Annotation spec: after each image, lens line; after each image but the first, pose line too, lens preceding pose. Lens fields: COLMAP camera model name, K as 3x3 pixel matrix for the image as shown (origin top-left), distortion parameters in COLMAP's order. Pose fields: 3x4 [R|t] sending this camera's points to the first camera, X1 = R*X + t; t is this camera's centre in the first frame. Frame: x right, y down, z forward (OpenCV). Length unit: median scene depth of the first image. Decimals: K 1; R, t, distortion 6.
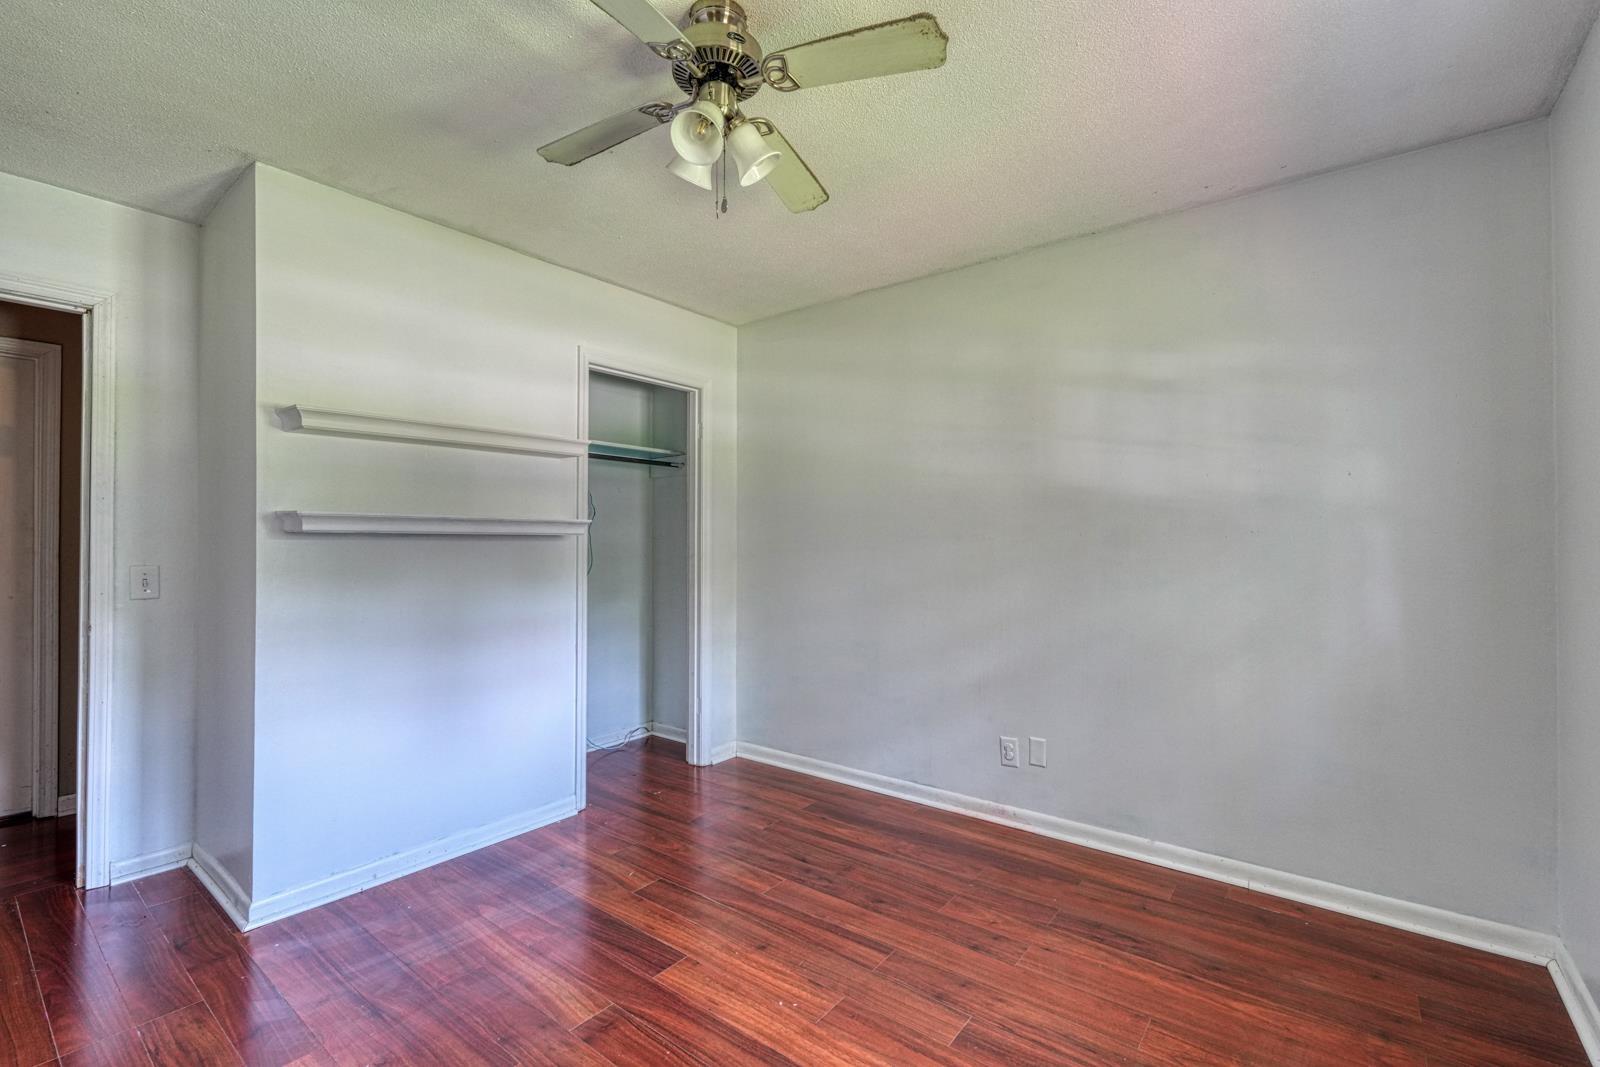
lens RADIAL K [[706.9, 0, 810.9], [0, 706.9, 529.0], [0, 0, 1]] dist [-0.003017, 0.001522]
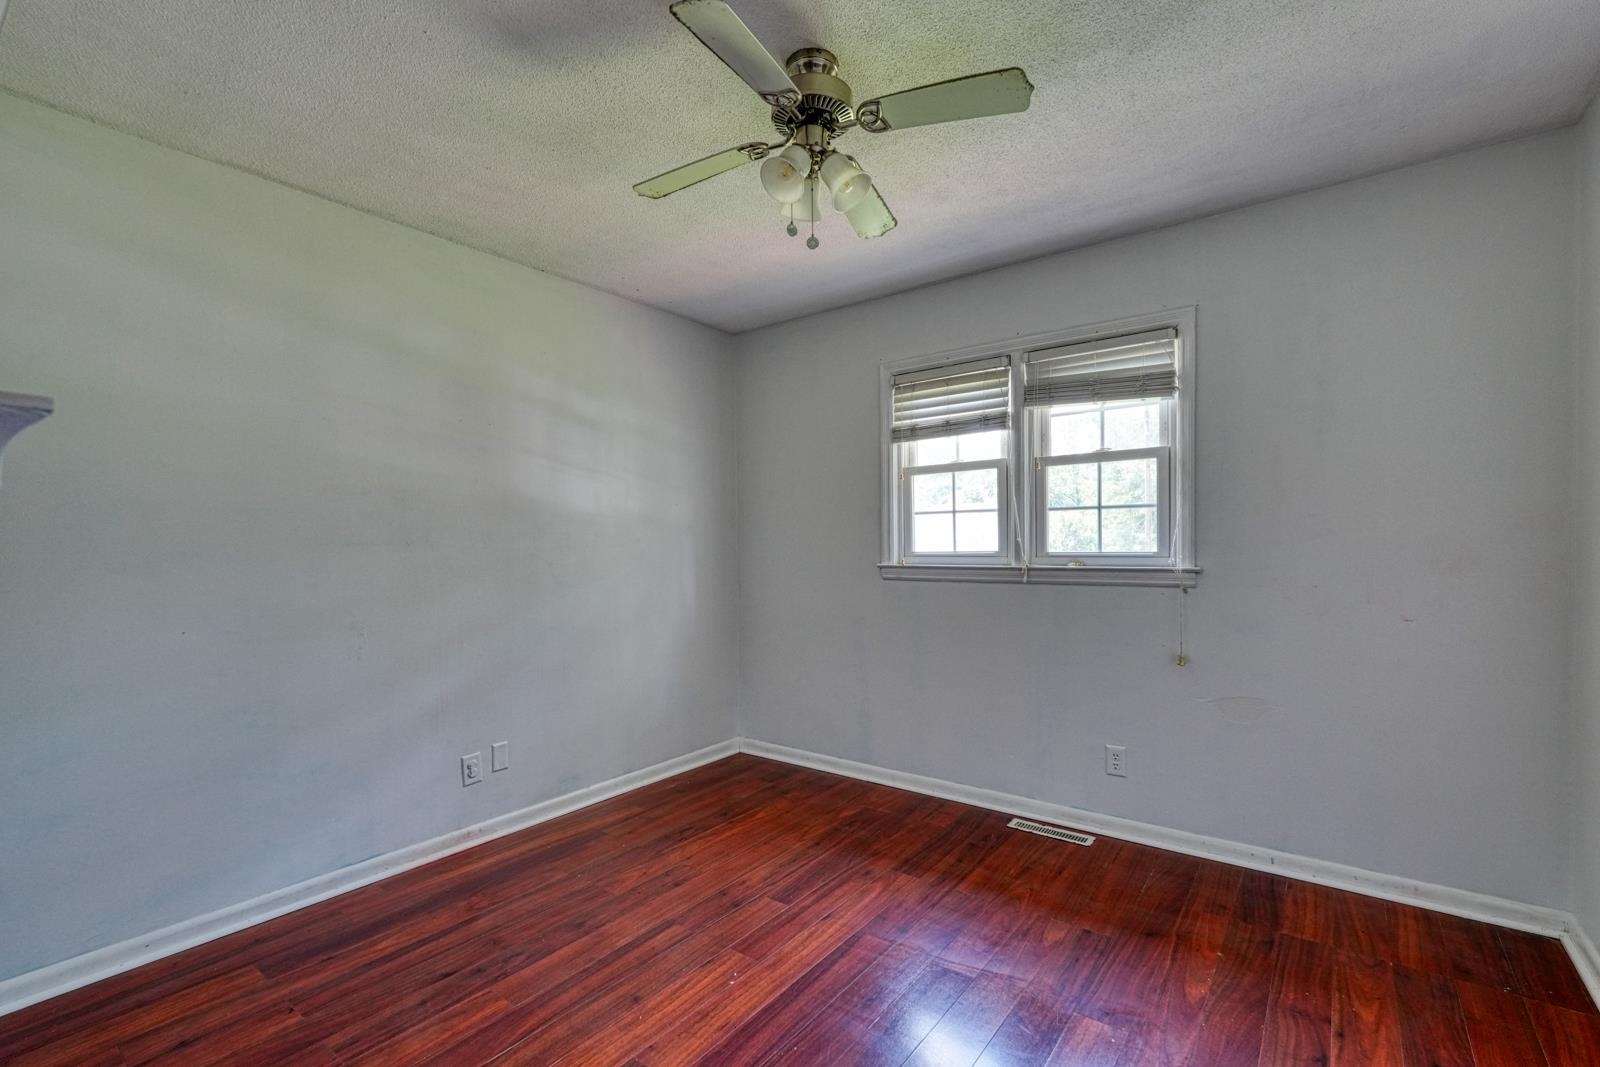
lens RADIAL K [[706.9, 0, 812.7], [0, 706.9, 543.5], [0, 0, 1]] dist [-0.003017, 0.001522]
pose [[-0.027856, 0.004991, 0.999599, -0.816401], [-0.002932, 0.999983, -0.005075, 0.018127], [-0.999608, -0.003072, -0.027841, 0.677843]]
